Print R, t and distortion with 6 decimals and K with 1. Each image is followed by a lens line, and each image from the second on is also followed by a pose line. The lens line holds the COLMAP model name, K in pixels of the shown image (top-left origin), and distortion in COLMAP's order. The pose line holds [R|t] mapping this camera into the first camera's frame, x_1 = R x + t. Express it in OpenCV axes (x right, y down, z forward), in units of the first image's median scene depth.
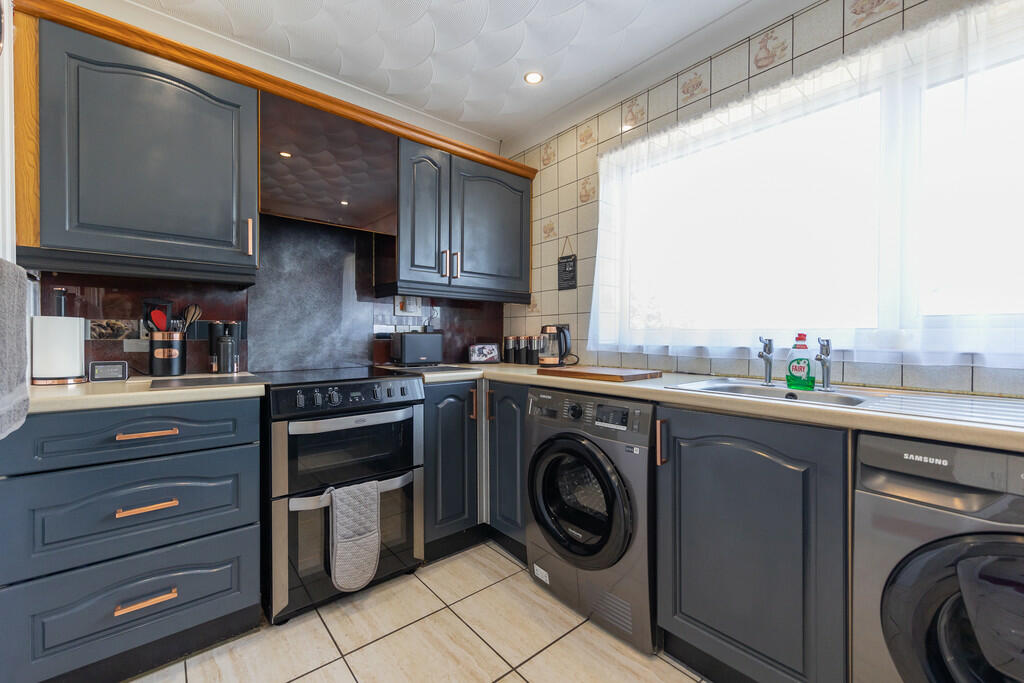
lens RADIAL K [[415.0, 0, 512.5], [0, 415.0, 339.0], [0, 0, 1]] dist [-0.000049, -0.000444]
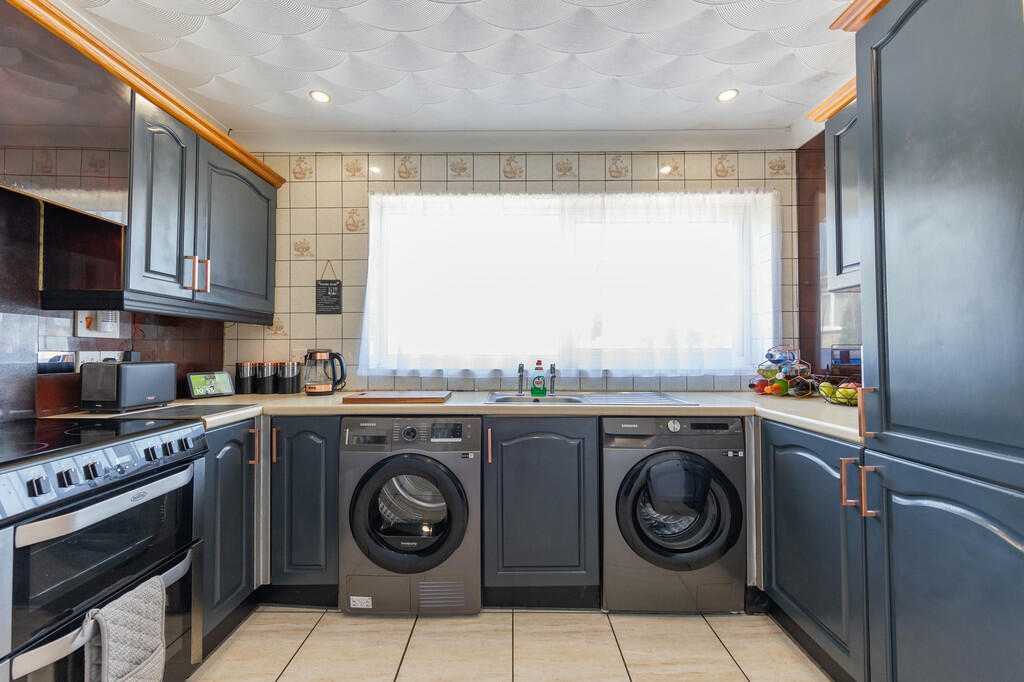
lens RADIAL K [[406.4, 0, 512.4], [0, 406.4, 342.2], [0, 0, 1]] dist [0.001590, -0.000543]
pose [[0.646124, 0.013734, 0.763109, -0.387403], [0.007142, 0.999685, -0.024040, -0.032072], [-0.763199, 0.020983, 0.645823, 0.060164]]
